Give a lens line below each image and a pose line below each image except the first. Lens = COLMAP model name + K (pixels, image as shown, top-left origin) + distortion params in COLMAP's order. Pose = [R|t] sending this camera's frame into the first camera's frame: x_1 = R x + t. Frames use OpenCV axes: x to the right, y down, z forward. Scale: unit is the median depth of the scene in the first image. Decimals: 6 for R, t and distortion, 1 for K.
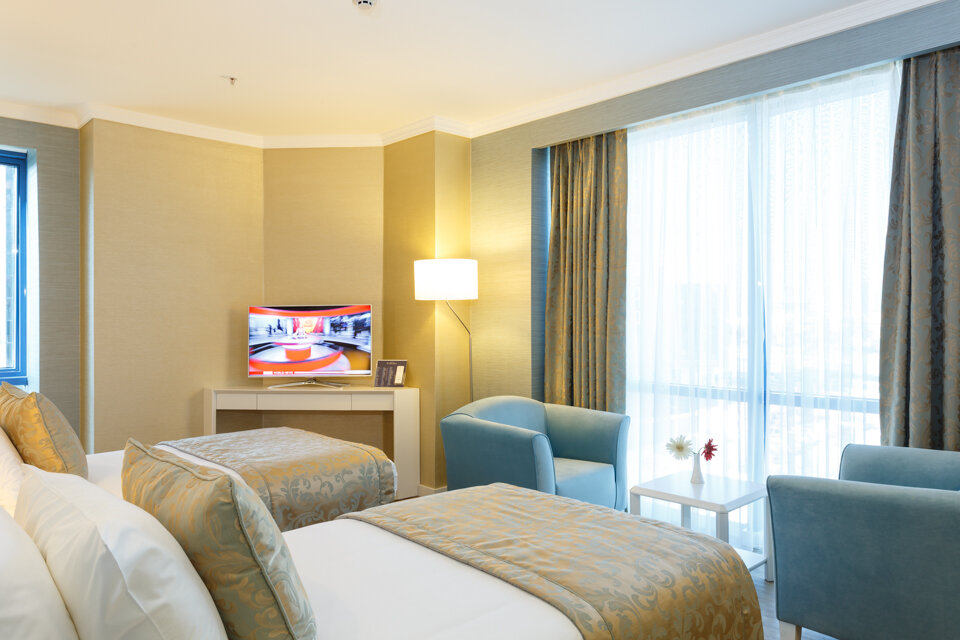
lens RADIAL K [[689.0, 0, 479.1], [0, 689.0, 321.2], [0, 0, 1]] dist [-0.007070, 0.008388]
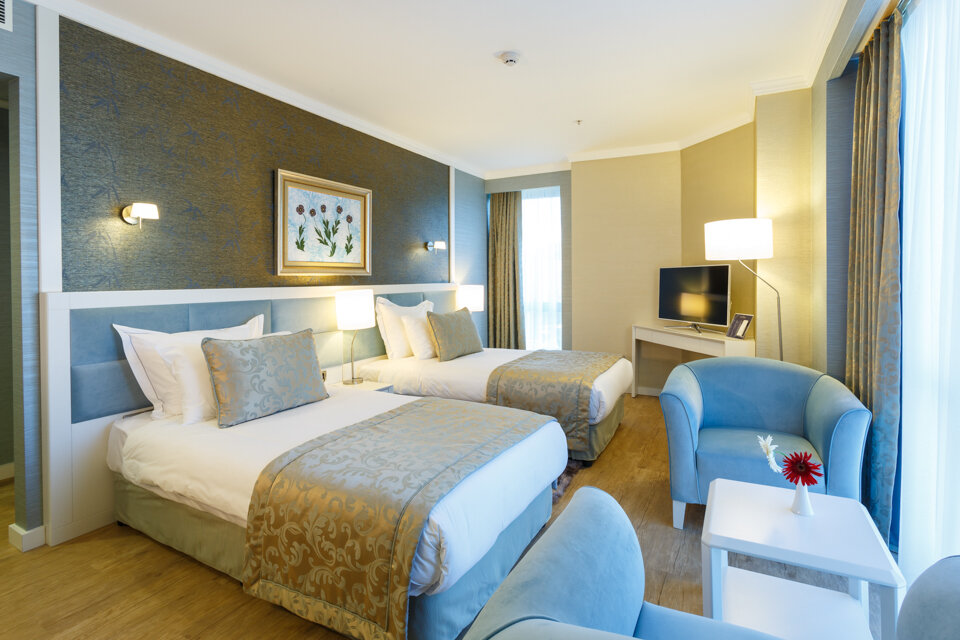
lens RADIAL K [[467.2, 0, 492.7], [0, 467.2, 280.0], [0, 0, 1]] dist [0.002322, 0.000102]
pose [[0.325120, 0.004980, -0.945660, 0.682926], [0.002684, 0.999977, 0.006188, -0.006352], [0.945669, -0.004550, 0.325099, 0.571459]]
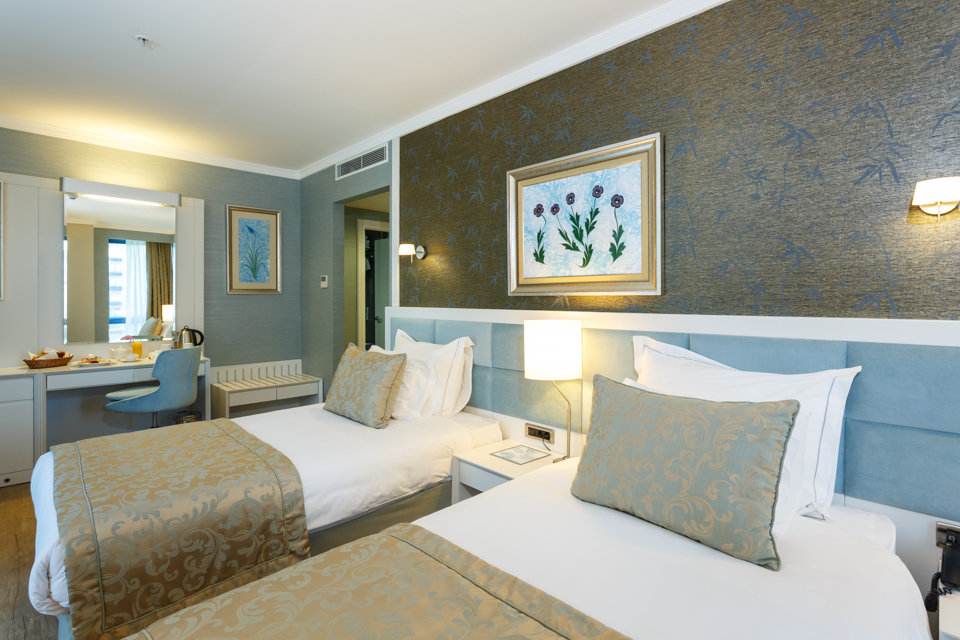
lens RADIAL K [[500.4, 0, 484.0], [0, 500.4, 311.9], [0, 0, 1]] dist [0.000935, 0.000624]
pose [[-0.999742, -0.002848, -0.022534, -0.379352], [-0.003321, 0.999774, 0.020979, -0.001100], [0.022470, 0.021049, -0.999526, 1.404613]]
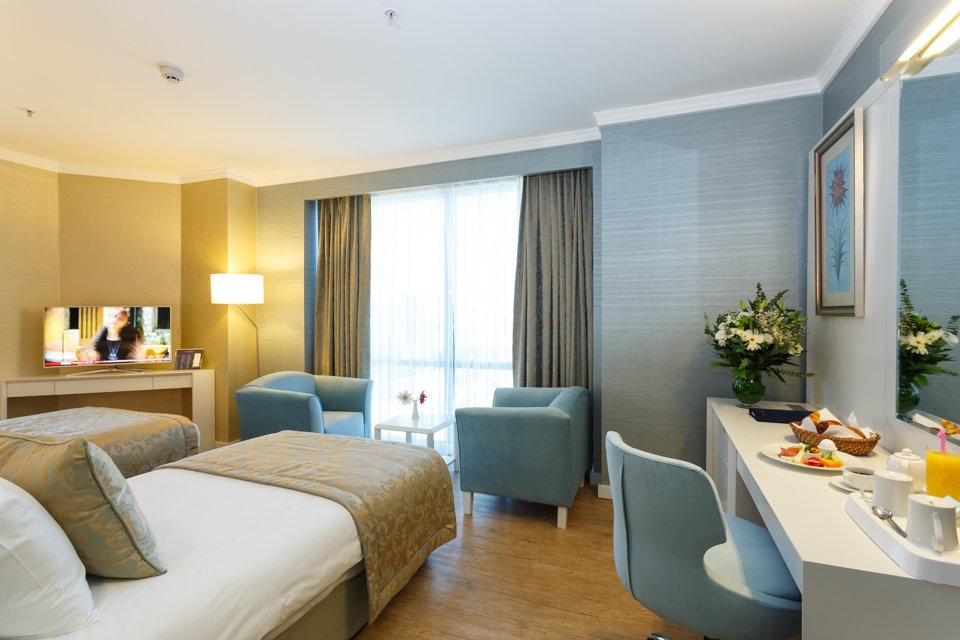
lens RADIAL K [[467.1, 0, 478.4], [0, 467.1, 317.7], [0, 0, 1]] dist [0.015510, 0.000637]
pose [[0.901283, -0.001204, 0.433230, -0.028553], [0.001768, 0.999998, -0.000899, -0.002108], [-0.433228, 0.001576, 0.901283, -0.063379]]
